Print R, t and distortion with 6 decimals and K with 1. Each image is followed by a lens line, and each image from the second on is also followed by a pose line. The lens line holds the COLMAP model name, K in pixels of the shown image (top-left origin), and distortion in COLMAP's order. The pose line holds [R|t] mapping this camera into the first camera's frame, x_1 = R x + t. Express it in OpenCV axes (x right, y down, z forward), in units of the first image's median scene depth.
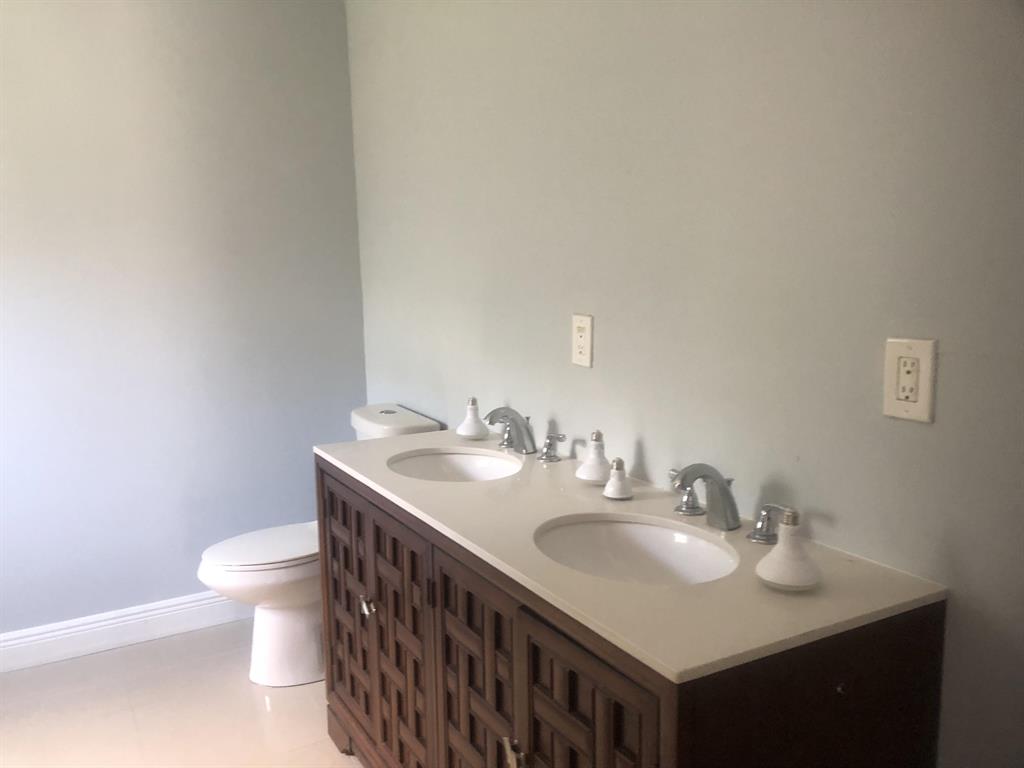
lens RADIAL K [[820.2, 0, 517.0], [0, 820.2, 395.4], [0, 0, 1]] dist [0.050776, -0.045192]
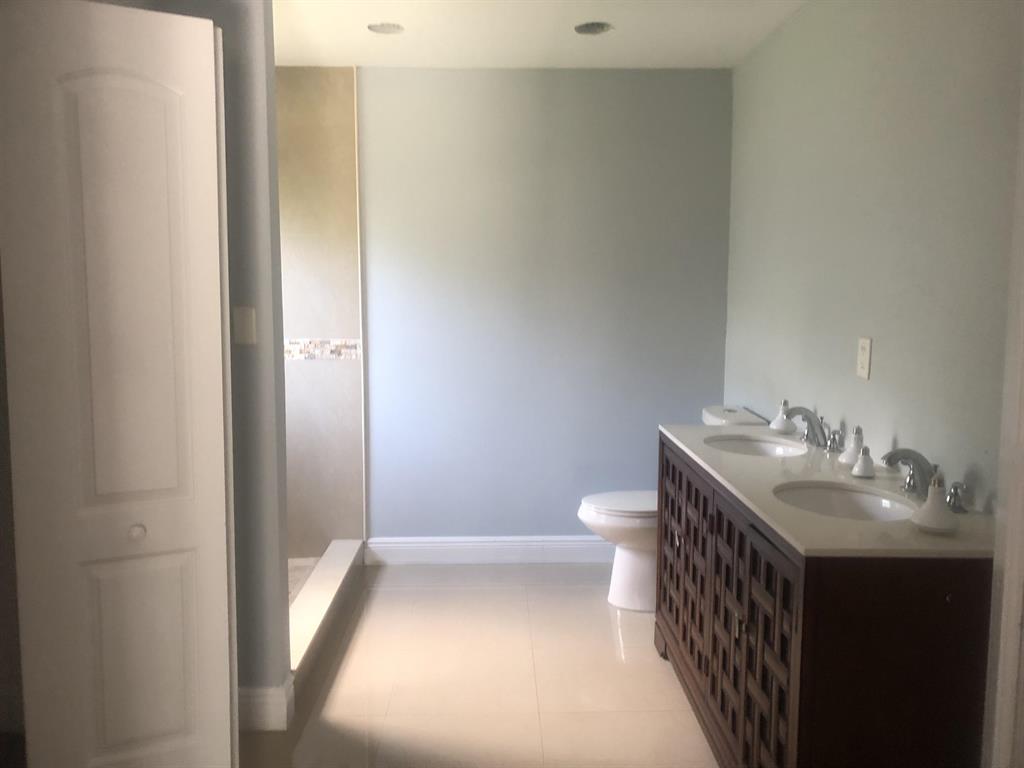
lens RADIAL K [[820.2, 0, 510.0], [0, 820.2, 383.7], [0, 0, 1]] dist [0.050776, -0.045192]
pose [[0.872774, 0.077728, -0.481895, 0.214210], [-0.095916, 0.995302, -0.013178, 0.040595], [0.478607, 0.057723, 0.876130, -0.358791]]
